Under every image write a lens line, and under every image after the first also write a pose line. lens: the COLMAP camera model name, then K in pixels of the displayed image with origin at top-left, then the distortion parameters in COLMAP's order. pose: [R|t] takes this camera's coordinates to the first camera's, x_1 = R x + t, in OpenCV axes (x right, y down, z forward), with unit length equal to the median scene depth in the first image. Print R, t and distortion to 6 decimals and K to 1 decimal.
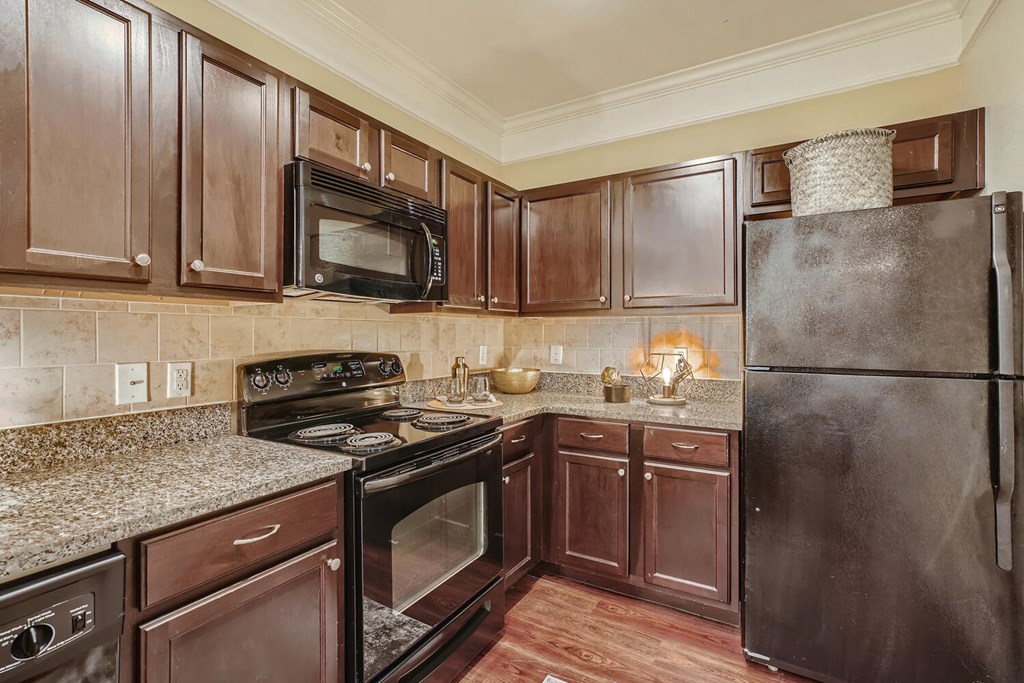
lens RADIAL K [[471.3, 0, 506.6], [0, 471.3, 336.1], [0, 0, 1]] dist [-0.028535, 0.020533]
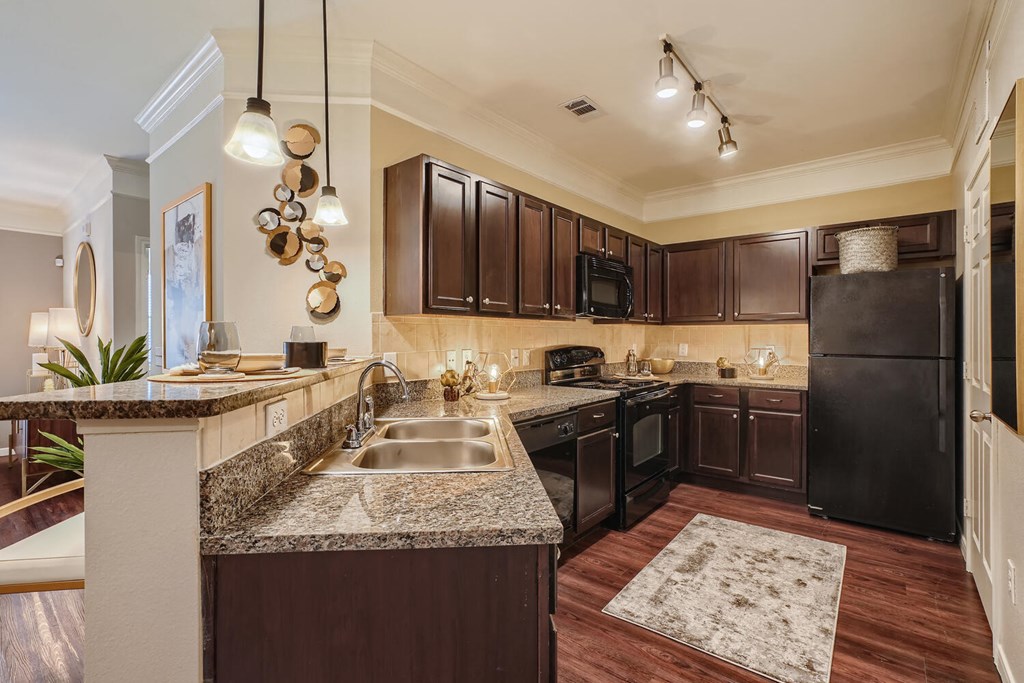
lens RADIAL K [[471.7, 0, 512.0], [0, 471.7, 341.5], [0, 0, 1]] dist [-0.004313, 0.000002]
pose [[0.991316, 0.003978, -0.131438, -0.332436], [-0.002918, 0.999962, 0.008252, 0.002290], [0.131466, -0.007797, 0.991290, -0.803857]]
